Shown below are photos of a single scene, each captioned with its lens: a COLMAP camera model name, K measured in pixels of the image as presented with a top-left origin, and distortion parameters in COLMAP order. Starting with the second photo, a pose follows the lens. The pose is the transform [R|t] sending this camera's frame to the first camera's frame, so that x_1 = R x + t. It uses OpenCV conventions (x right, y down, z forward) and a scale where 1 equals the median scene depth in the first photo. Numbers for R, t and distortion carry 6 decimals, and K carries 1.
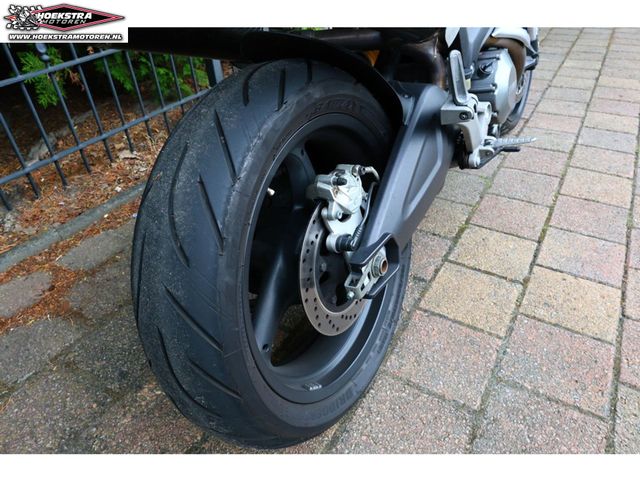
lens RADIAL K [[445.8, 0, 319.5], [0, 445.8, 242.5], [0, 0, 1]] dist [0.004907, -0.001744]
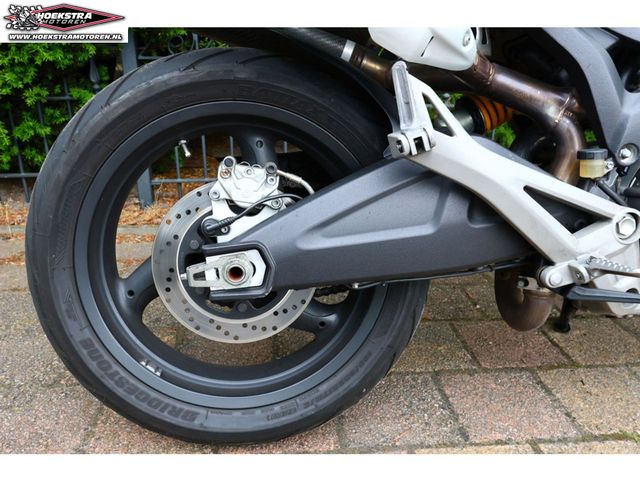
lens RADIAL K [[527.5, 0, 320.8], [0, 527.5, 241.5], [0, 0, 1]] dist [0.013853, -0.012095]
pose [[0.604631, 0.331336, -0.724319, 0.577837], [-0.508588, 0.860454, -0.030937, -0.030784], [0.612993, 0.387086, 0.688770, 0.222913]]
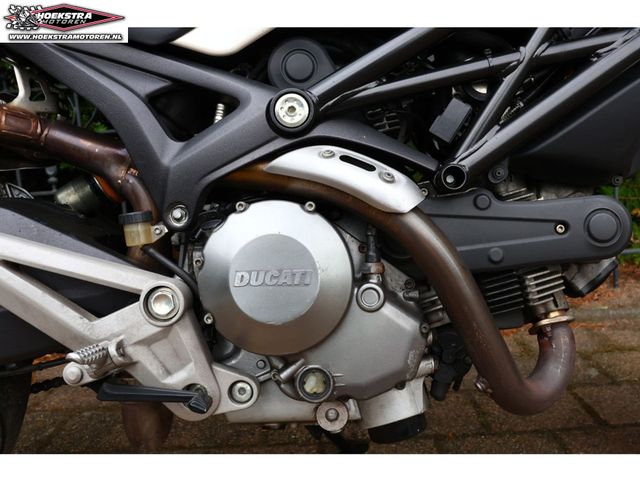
lens RADIAL K [[703.1, 0, 318.5], [0, 703.1, 241.9], [0, 0, 1]] dist [0.000125, 0.000000]
pose [[0.517171, 0.168374, -0.839157, 0.966829], [-0.474763, 0.872223, -0.117588, -0.298393], [0.712134, 0.459214, 0.531026, 0.604121]]
